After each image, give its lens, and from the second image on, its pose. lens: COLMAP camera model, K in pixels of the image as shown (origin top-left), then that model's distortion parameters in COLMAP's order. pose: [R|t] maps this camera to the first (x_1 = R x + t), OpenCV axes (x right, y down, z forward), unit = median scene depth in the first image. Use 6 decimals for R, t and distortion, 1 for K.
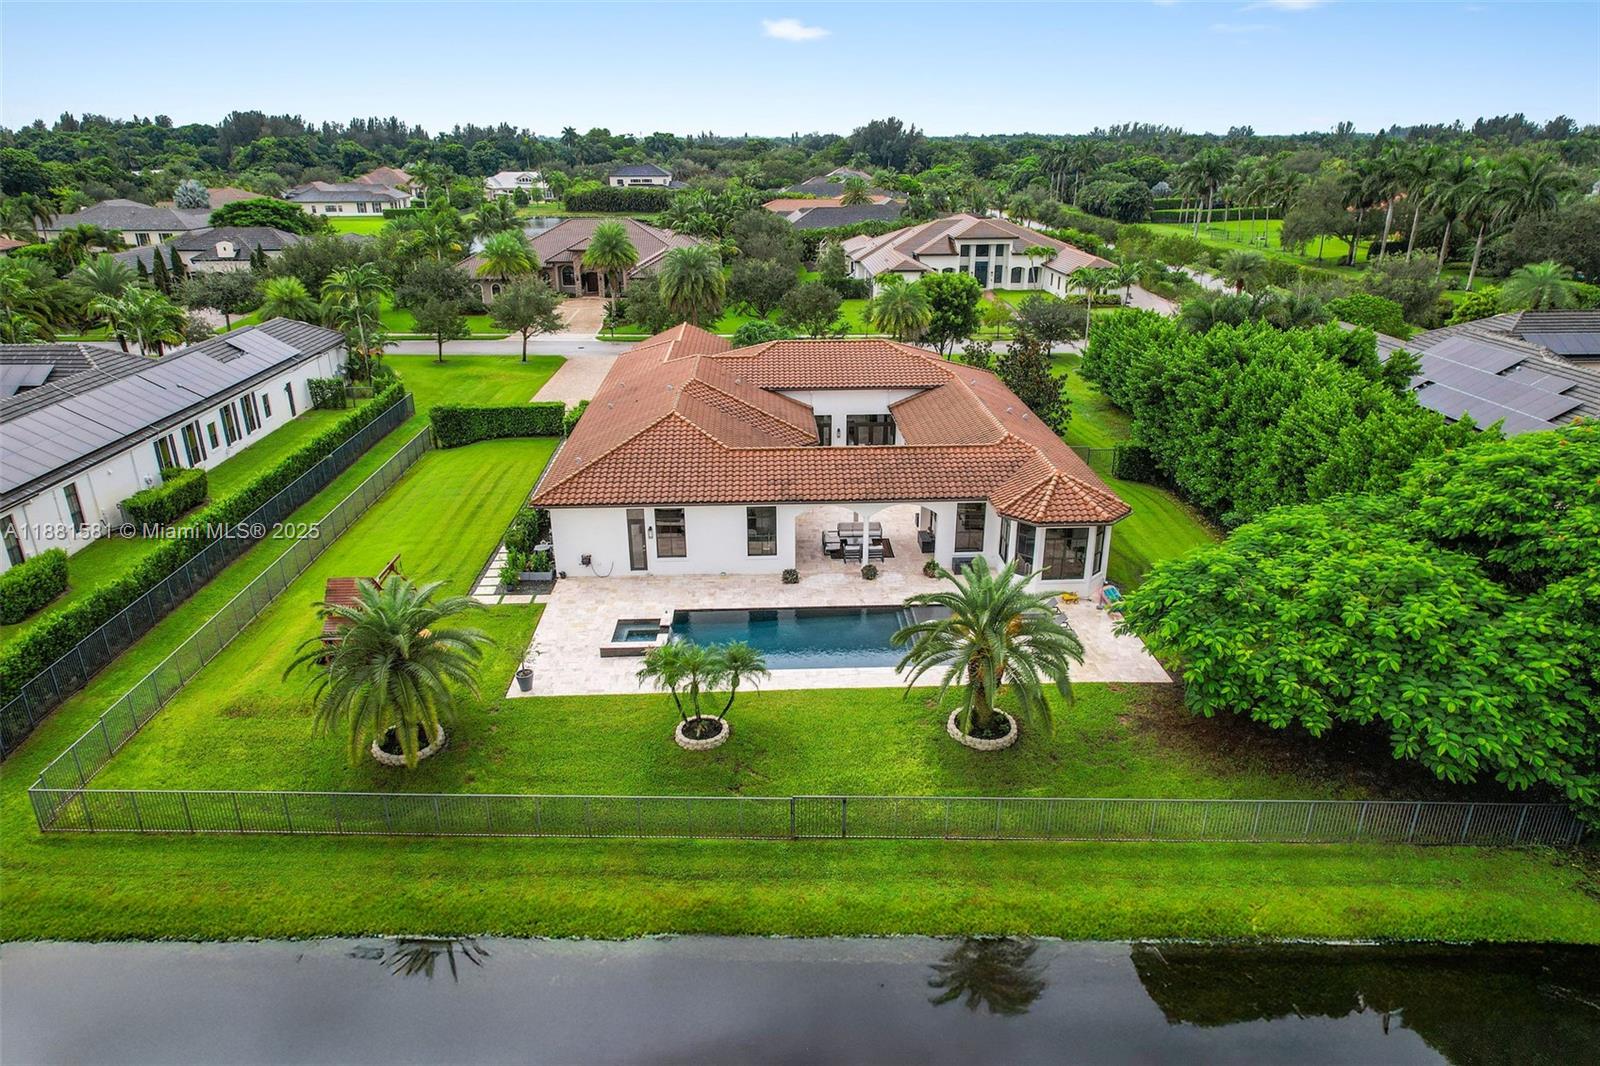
lens RADIAL K [[998.1, 0, 800.0], [0, 998.1, 533.0], [0, 0, 1]] dist [-0.002327, -0.002287]
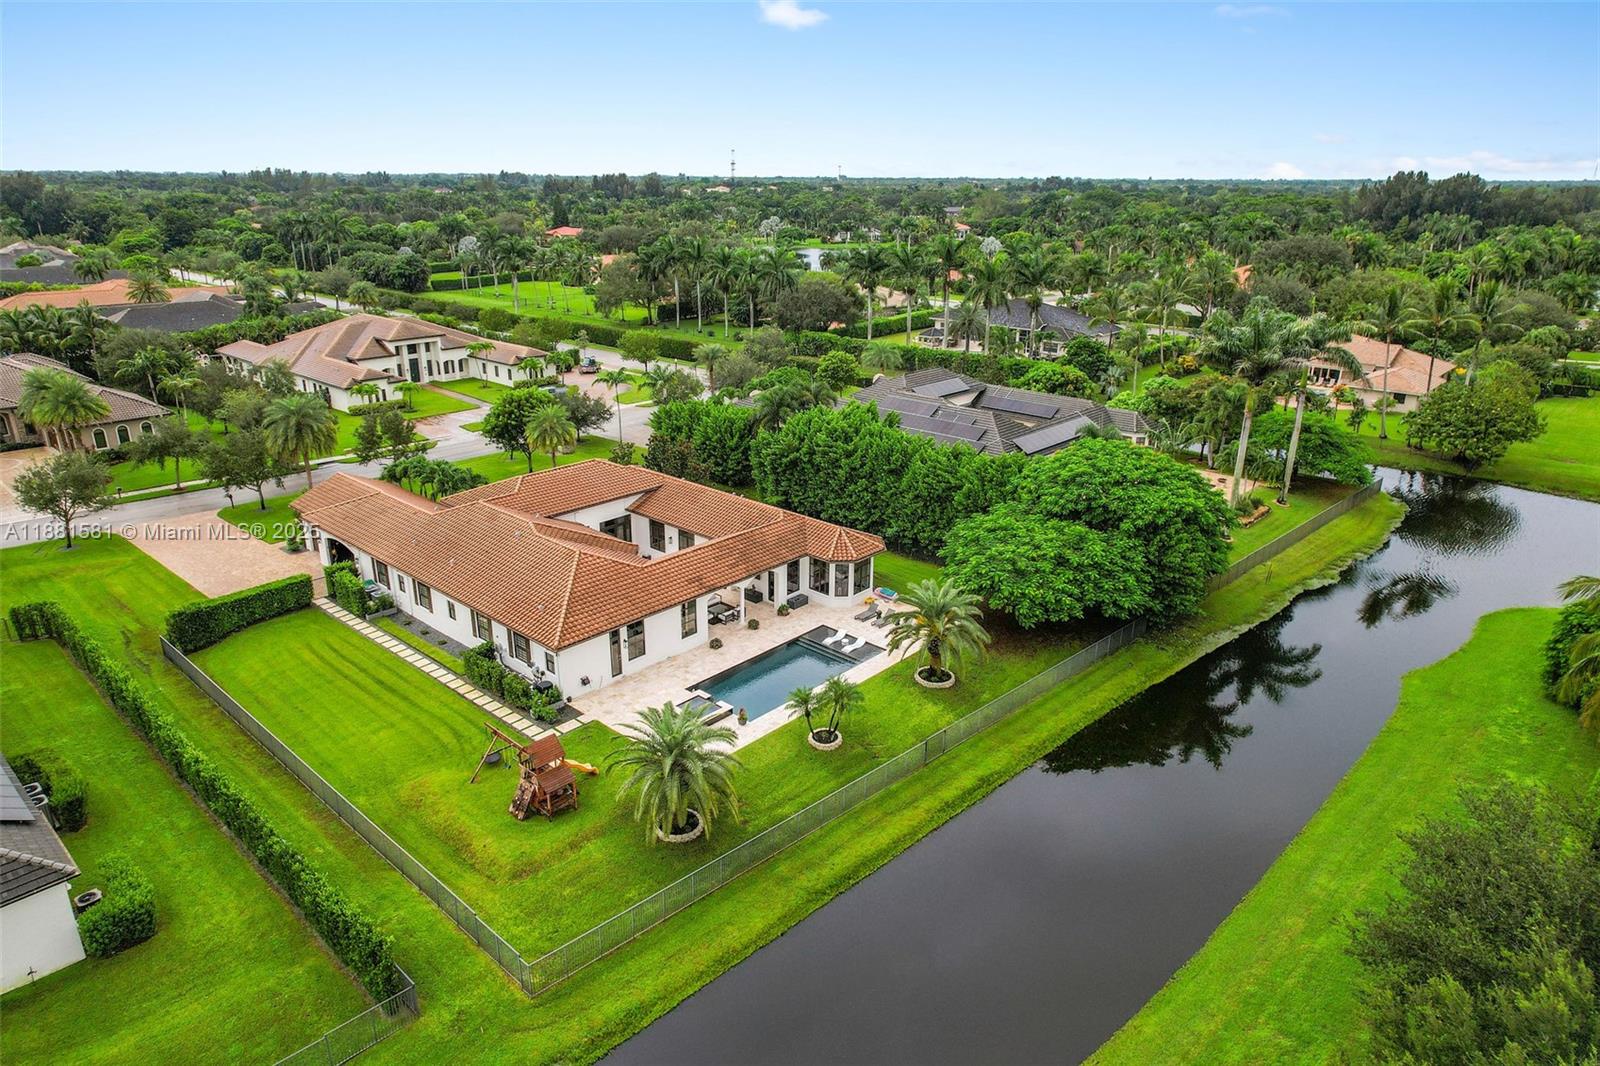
lens RADIAL K [[998.1, 0, 800.0], [0, 998.1, 533.0], [0, 0, 1]] dist [-0.002327, -0.002287]
pose [[0.703981, -0.227413, 0.672825, -0.617296], [0.249595, 0.966139, 0.065399, -0.124511], [-0.664916, 0.121894, 0.736905, -0.088400]]
